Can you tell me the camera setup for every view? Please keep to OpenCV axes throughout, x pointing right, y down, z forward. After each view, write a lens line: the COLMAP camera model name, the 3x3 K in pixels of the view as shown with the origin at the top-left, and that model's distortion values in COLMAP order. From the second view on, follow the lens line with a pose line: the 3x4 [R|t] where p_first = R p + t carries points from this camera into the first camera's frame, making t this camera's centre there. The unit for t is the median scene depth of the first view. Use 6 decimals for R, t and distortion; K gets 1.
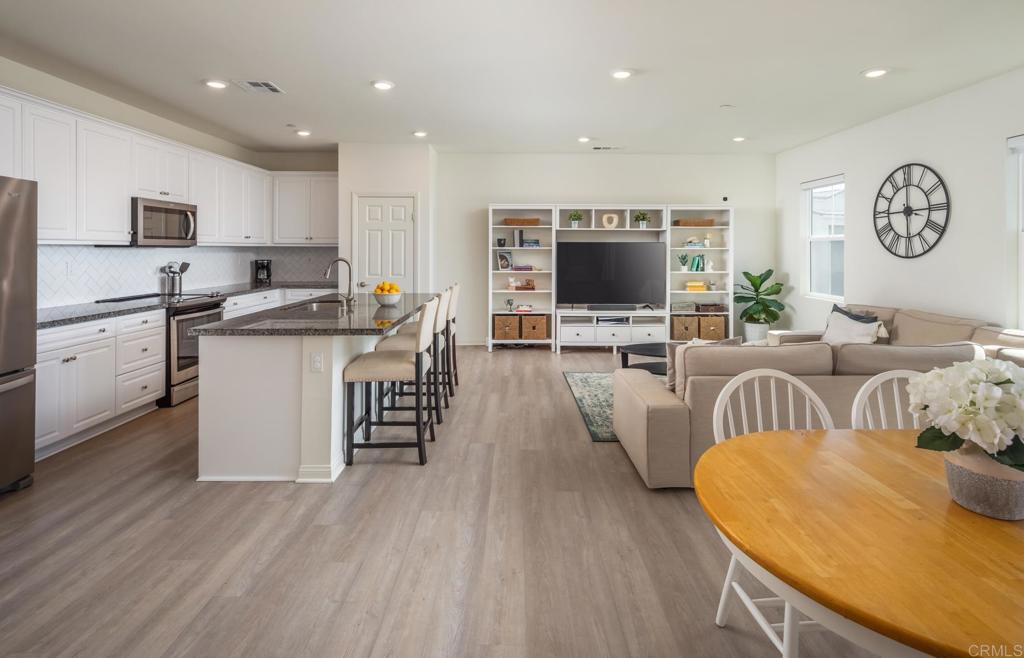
lens RADIAL K [[499.7, 0, 513.3], [0, 499.7, 294.7], [0, 0, 1]] dist [0.004865, 0.000237]
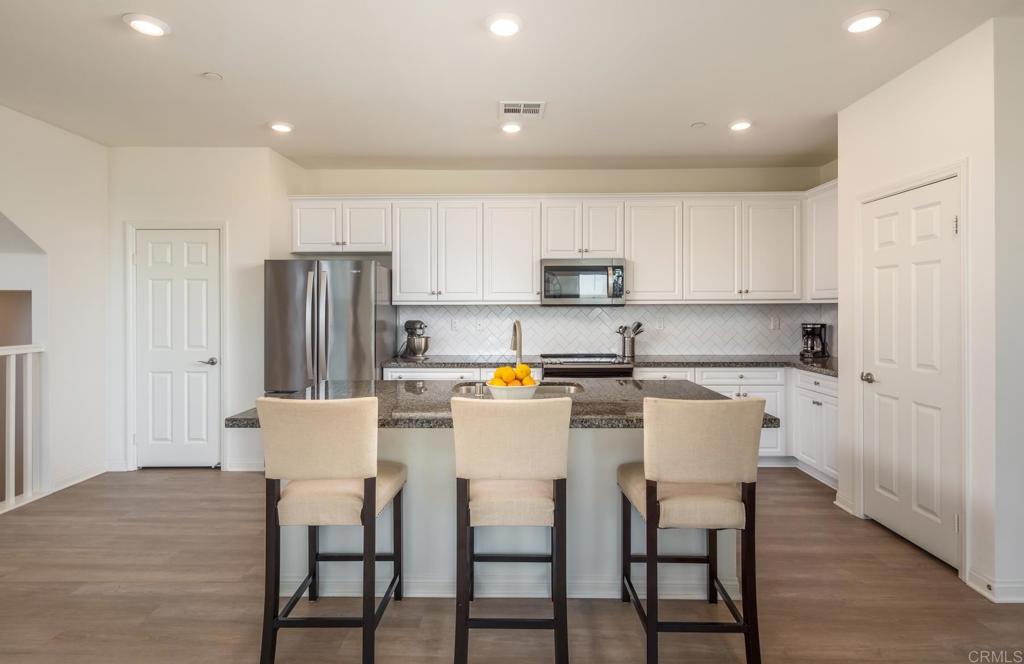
lens RADIAL K [[498.8, 0, 512.0], [0, 498.8, 332.0], [0, 0, 1]] dist [-0.002559, -0.000483]
pose [[-0.007614, 0.041459, -0.999111, 0.259274], [-0.088375, 0.995203, 0.041970, -0.071913], [0.996058, 0.088616, -0.003913, 0.842147]]
